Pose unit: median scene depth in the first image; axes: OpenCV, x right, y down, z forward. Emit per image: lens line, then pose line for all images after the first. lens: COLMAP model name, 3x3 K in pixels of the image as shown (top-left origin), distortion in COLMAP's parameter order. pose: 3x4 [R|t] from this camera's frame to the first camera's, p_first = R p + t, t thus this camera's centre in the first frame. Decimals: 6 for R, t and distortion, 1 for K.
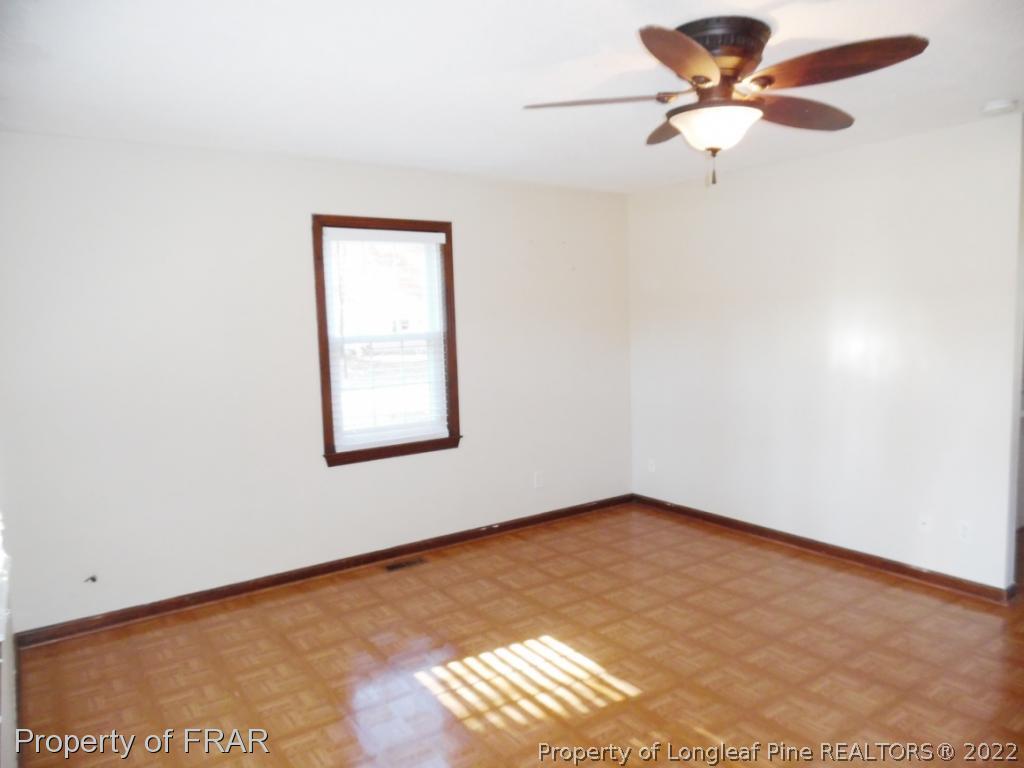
lens RADIAL K [[727.3, 0, 512.0], [0, 727.3, 384.0], [0, 0, 1]] dist [0.002075, -0.001728]
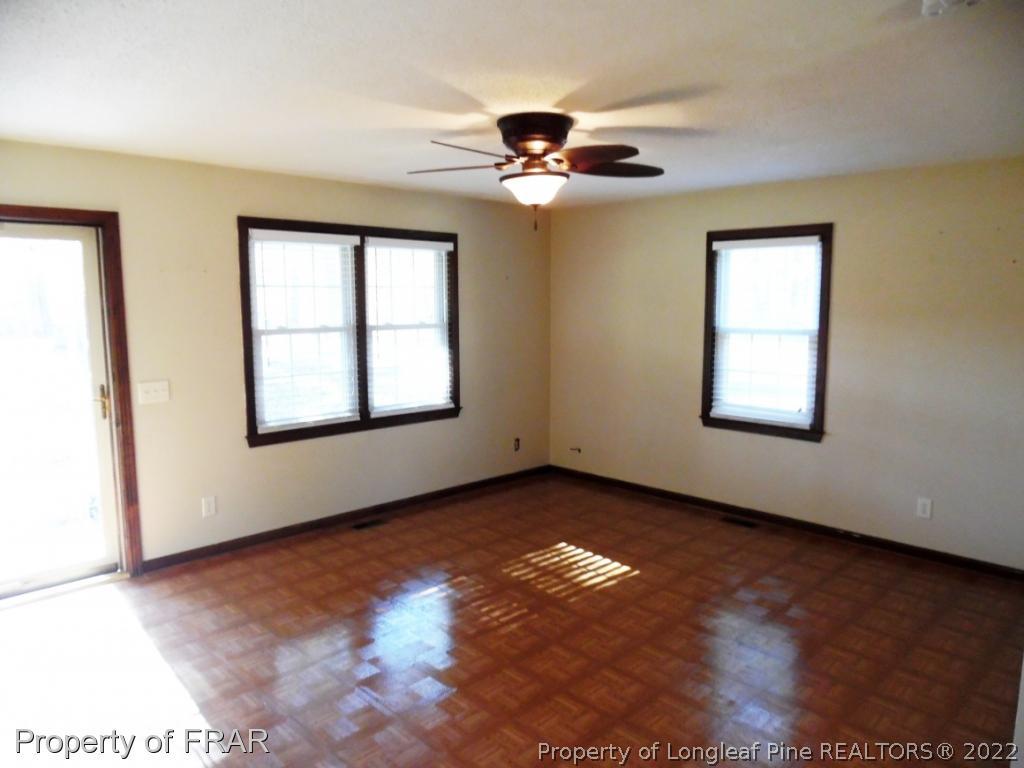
lens RADIAL K [[727.3, 0, 512.0], [0, 727.3, 384.0], [0, 0, 1]] dist [0.002075, -0.001728]
pose [[0.159751, 0.145939, -0.976310, 0.963565], [-0.102397, 0.986126, 0.130651, -0.096648], [0.981832, 0.079100, 0.172478, 0.435705]]
